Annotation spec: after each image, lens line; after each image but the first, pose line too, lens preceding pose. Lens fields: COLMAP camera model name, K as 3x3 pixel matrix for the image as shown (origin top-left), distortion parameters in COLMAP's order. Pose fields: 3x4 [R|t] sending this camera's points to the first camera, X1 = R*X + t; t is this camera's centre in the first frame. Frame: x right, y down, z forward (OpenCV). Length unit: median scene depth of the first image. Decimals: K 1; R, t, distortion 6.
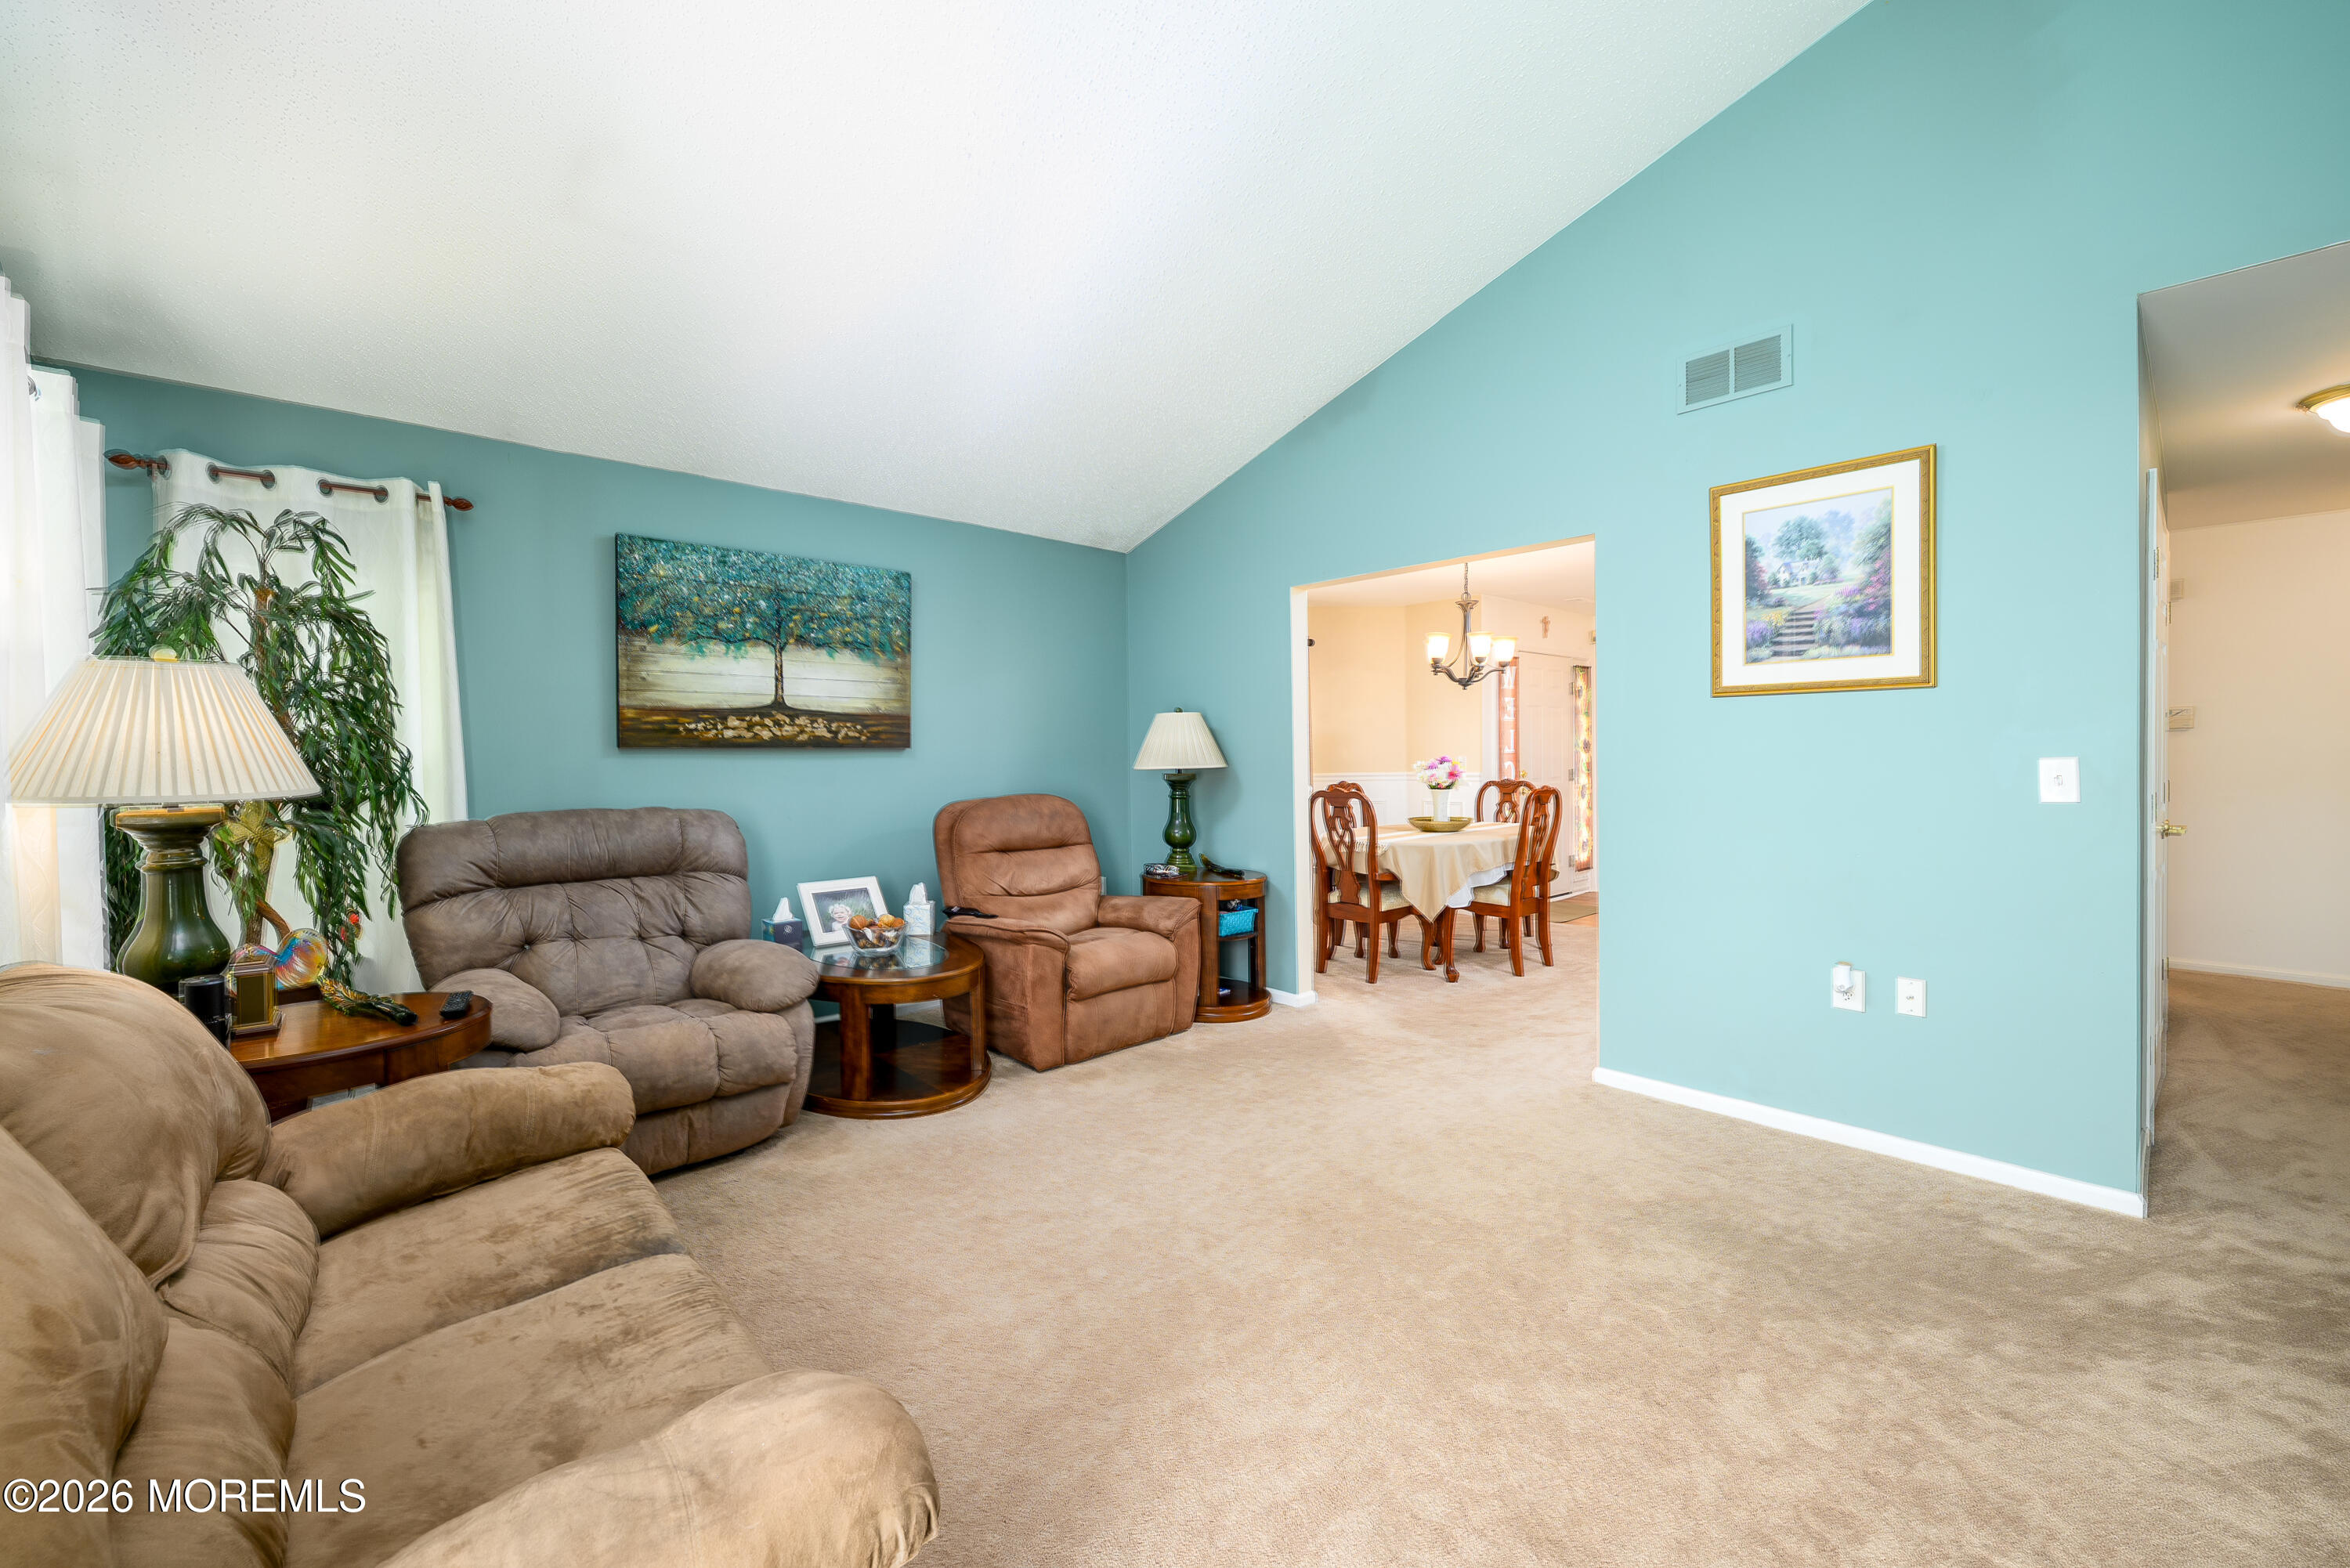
lens RADIAL K [[941.5, 0, 1169.8], [0, 941.5, 775.2], [0, 0, 1]] dist [-0.002952, -0.000163]
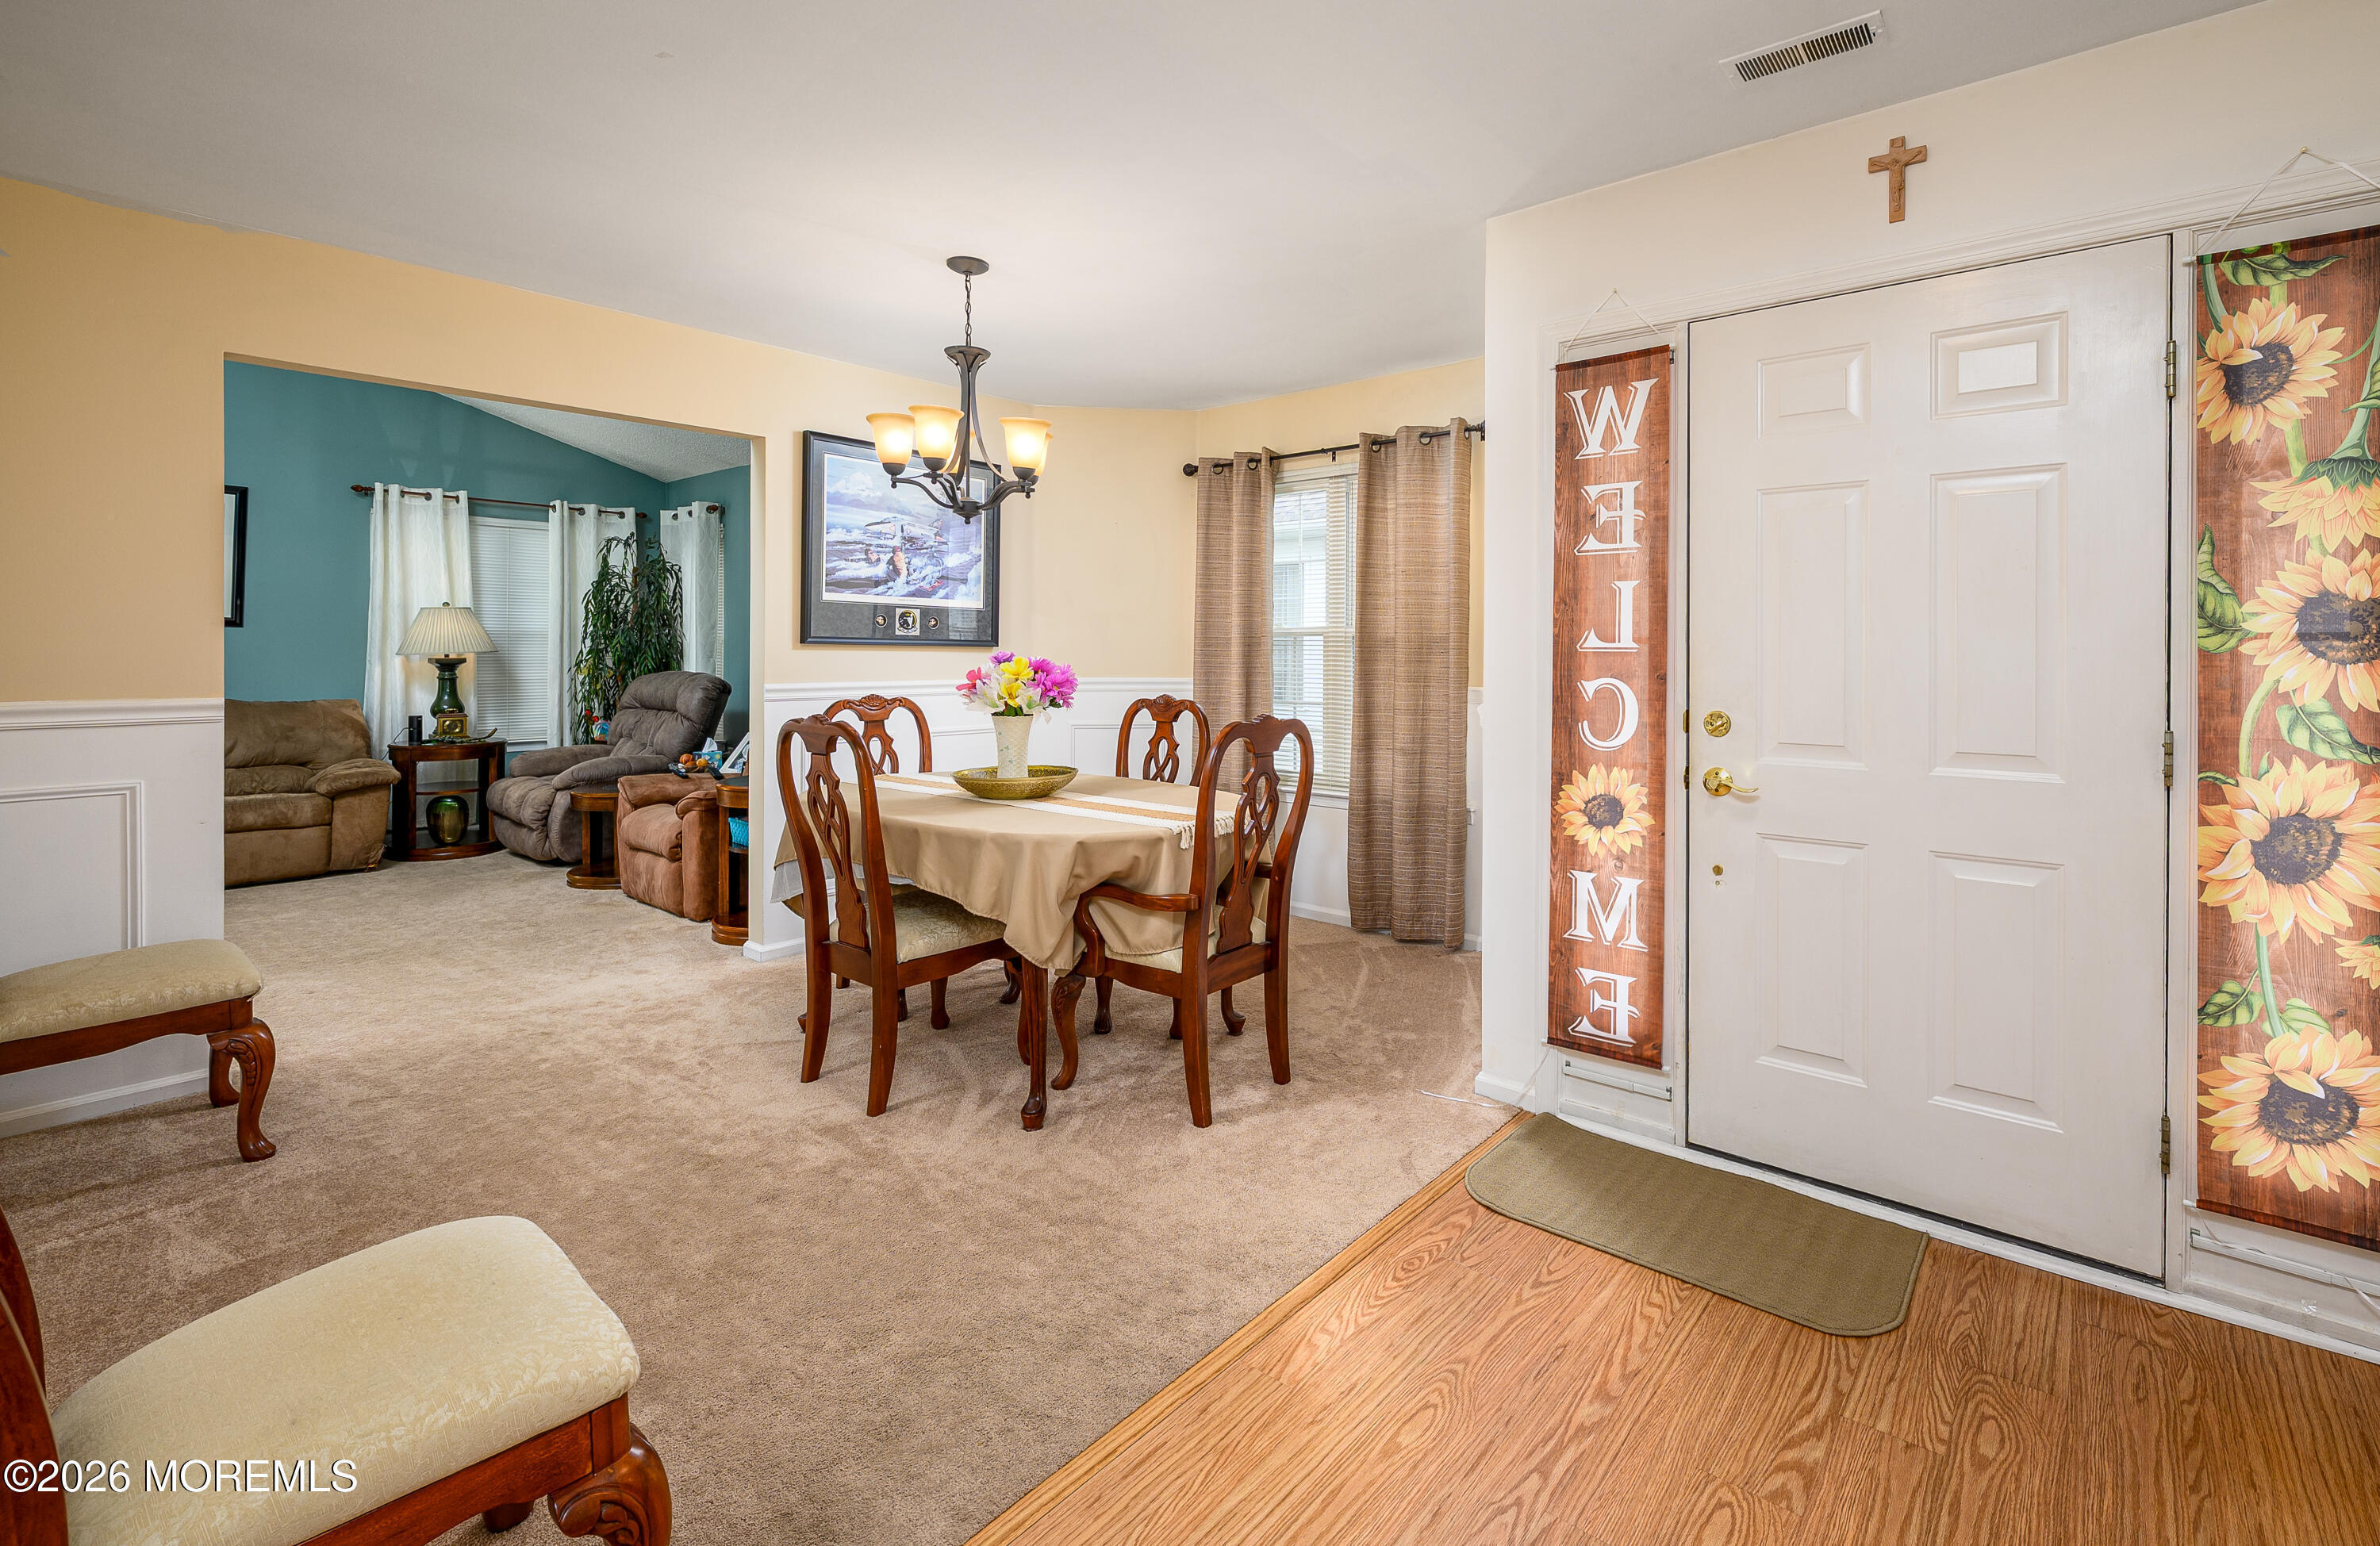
lens RADIAL K [[1046.8, 0, 1293.5], [0, 1046.8, 654.4], [0, 0, 1]] dist [-0.000913, 0.000039]
pose [[0.169384, 0.015043, -0.985435, 1.282807], [-0.029554, 0.999511, 0.010178, -0.042863], [0.985107, 0.027399, 0.169746, 1.524884]]
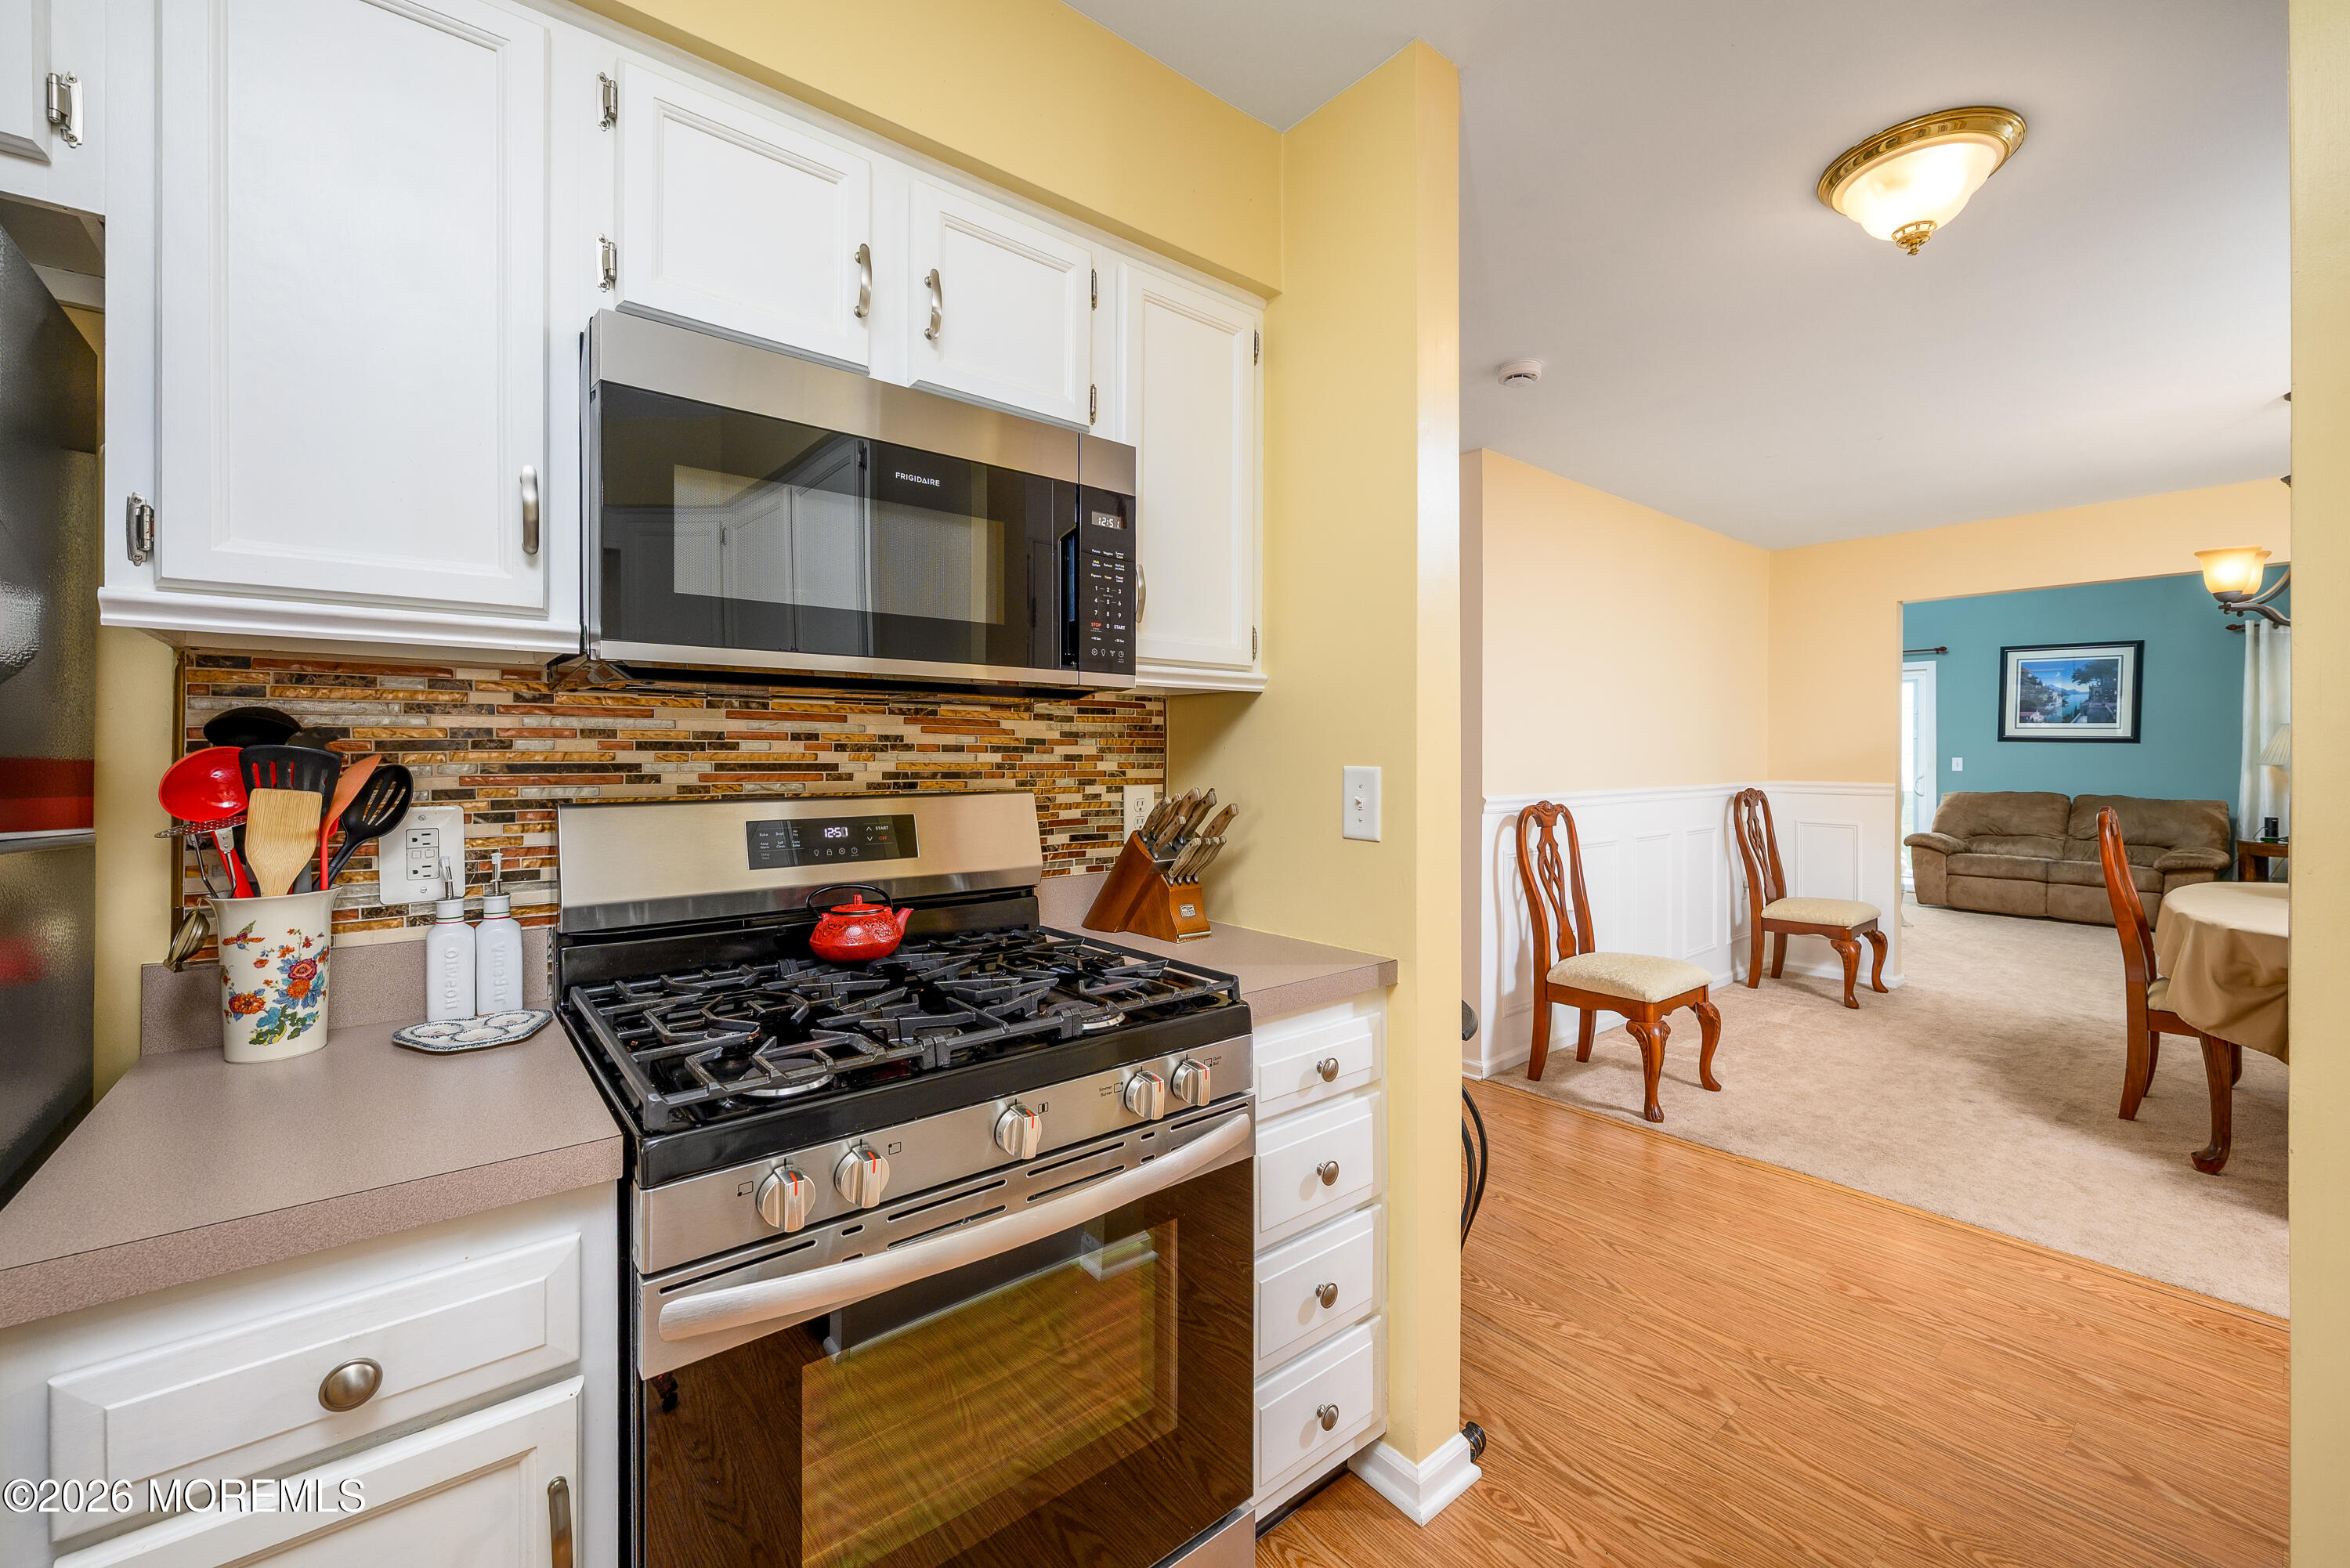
lens RADIAL K [[941.5, 0, 1183.2], [0, 941.5, 751.7], [0, 0, 1]] dist [-0.002952, -0.000163]
pose [[-0.998552, 0.007069, 0.053335, 1.317548], [0.008234, 0.999732, 0.021652, -0.061511], [-0.053168, 0.022059, -0.998342, 2.239018]]
